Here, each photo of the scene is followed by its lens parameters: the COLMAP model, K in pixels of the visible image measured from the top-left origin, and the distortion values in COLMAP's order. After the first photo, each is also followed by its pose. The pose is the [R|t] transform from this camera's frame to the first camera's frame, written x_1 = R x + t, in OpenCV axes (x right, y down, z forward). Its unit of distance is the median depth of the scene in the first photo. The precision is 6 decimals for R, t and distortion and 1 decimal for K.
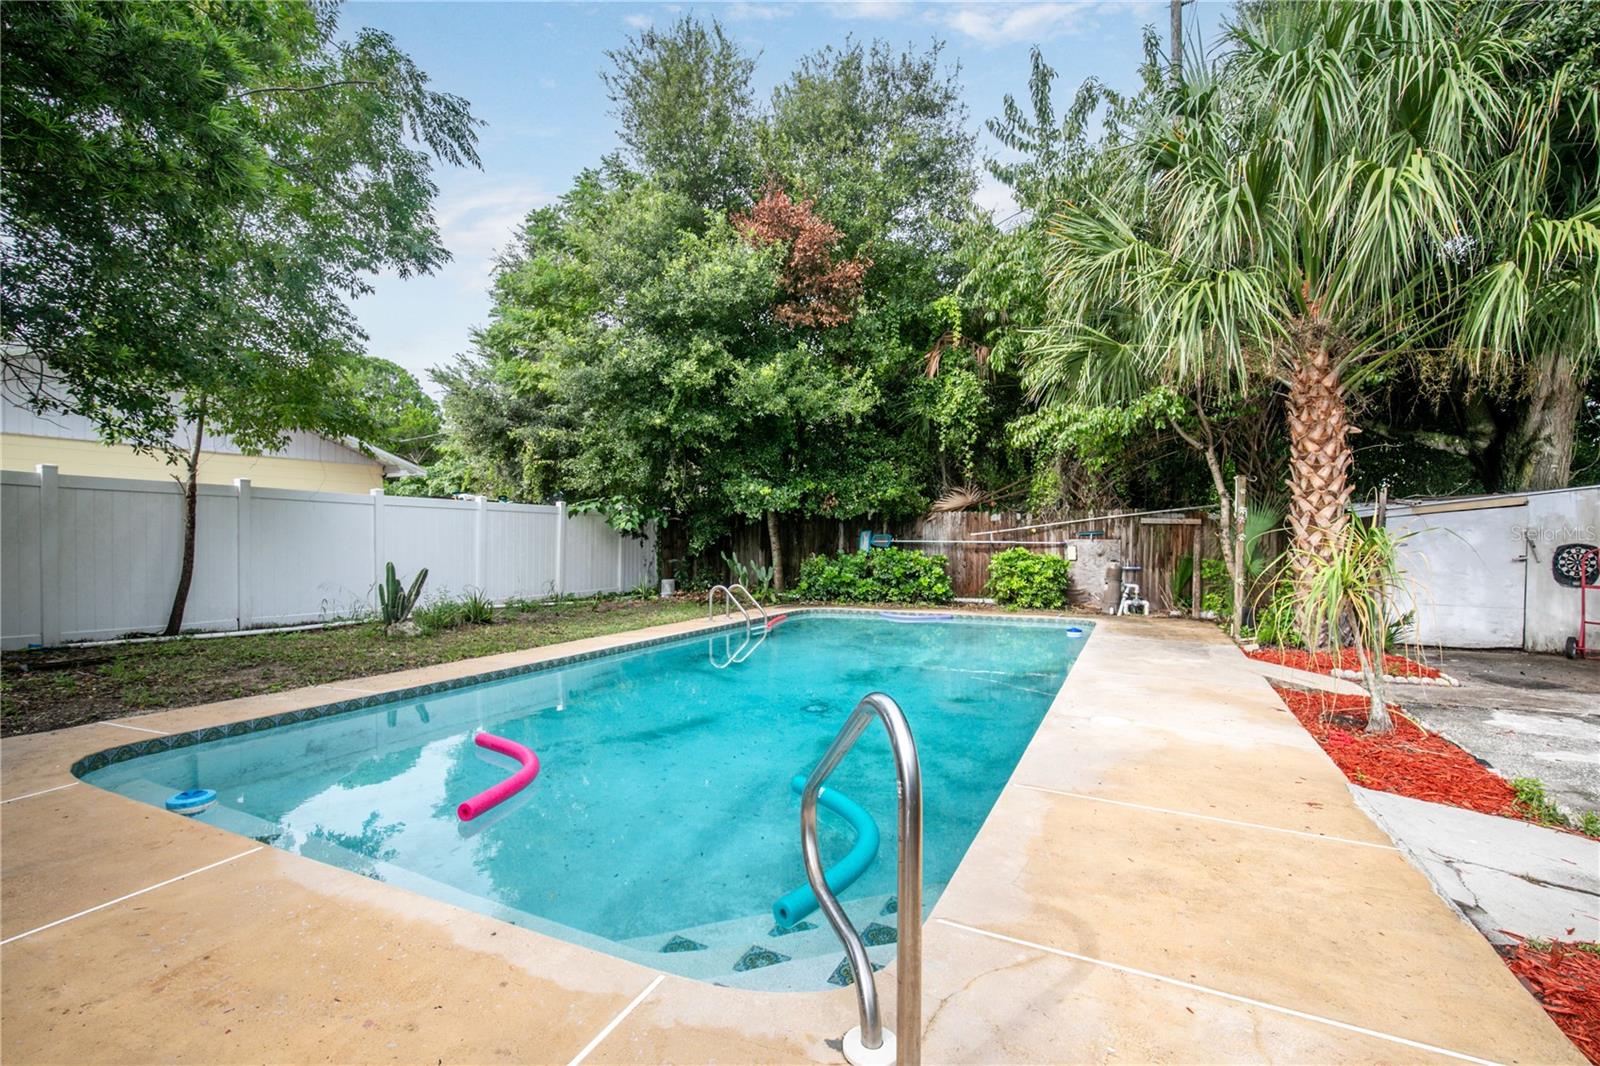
lens RADIAL K [[727.6, 0, 794.3], [0, 727.6, 541.9], [0, 0, 1]] dist [-0.031530, 0.004102]
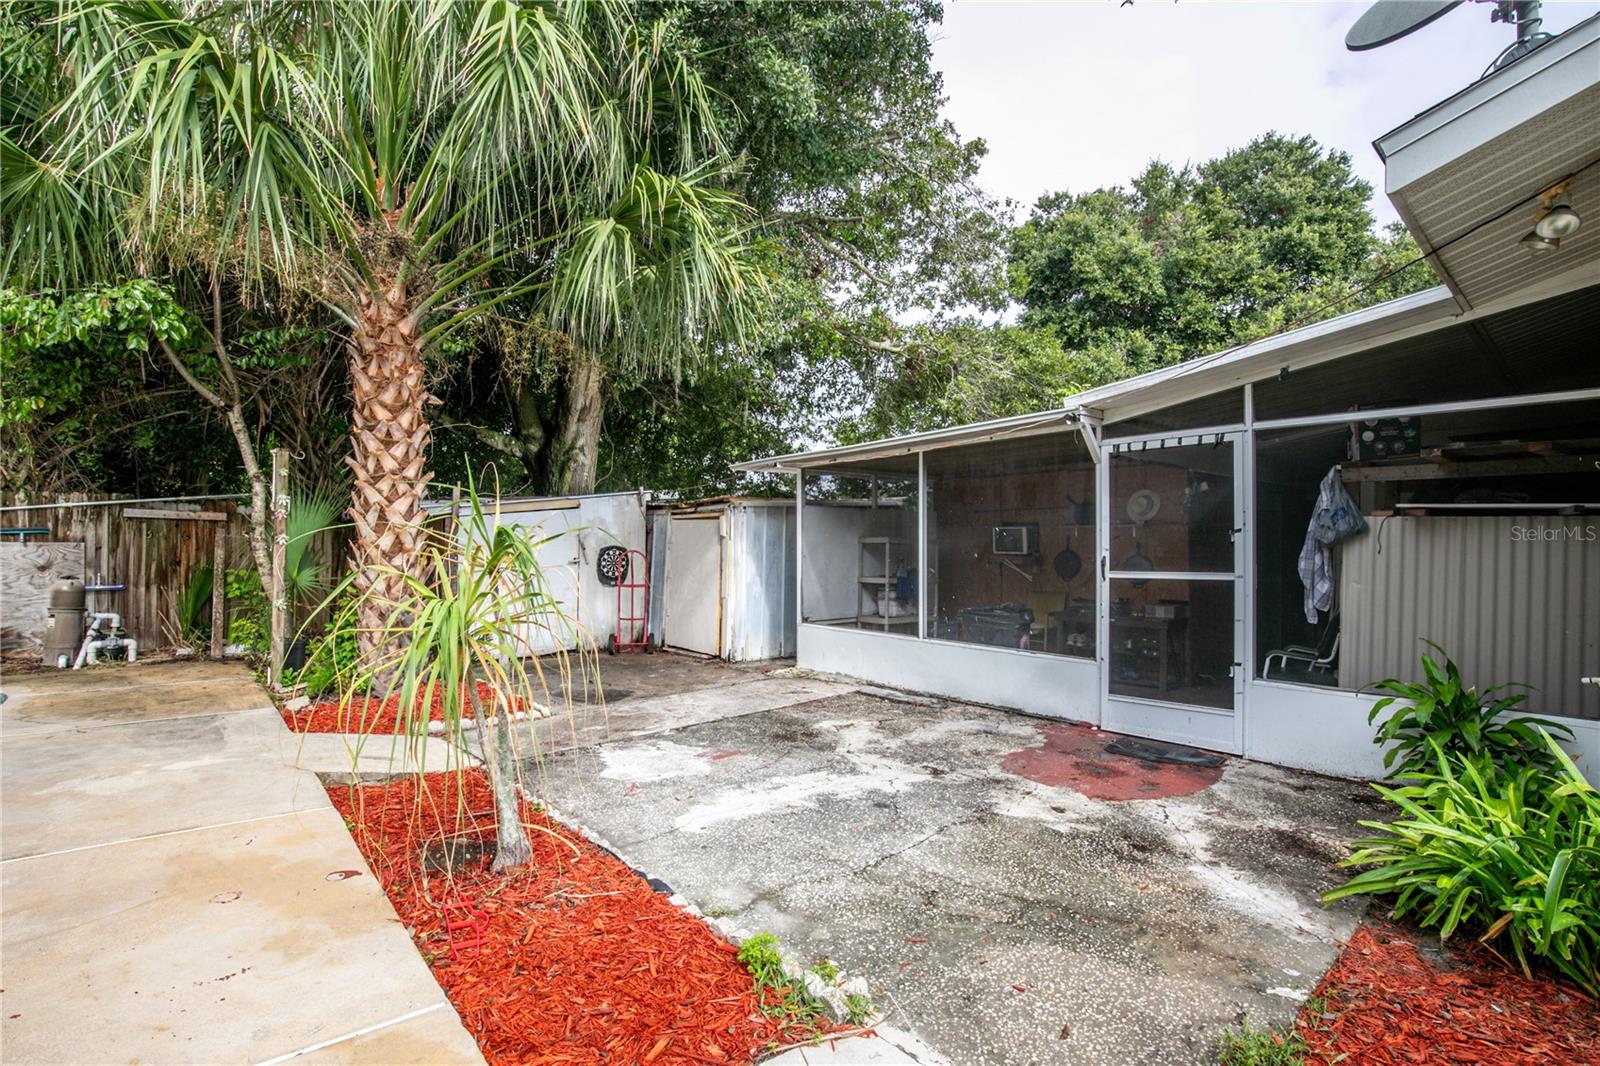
lens RADIAL K [[727.6, 0, 794.3], [0, 727.6, 541.9], [0, 0, 1]] dist [-0.031530, 0.004102]
pose [[0.394055, -0.002104, 0.919085, 0.171691], [0.003257, 0.999994, 0.000893, -0.002662], [-0.919081, 0.002641, 0.394059, 0.260330]]
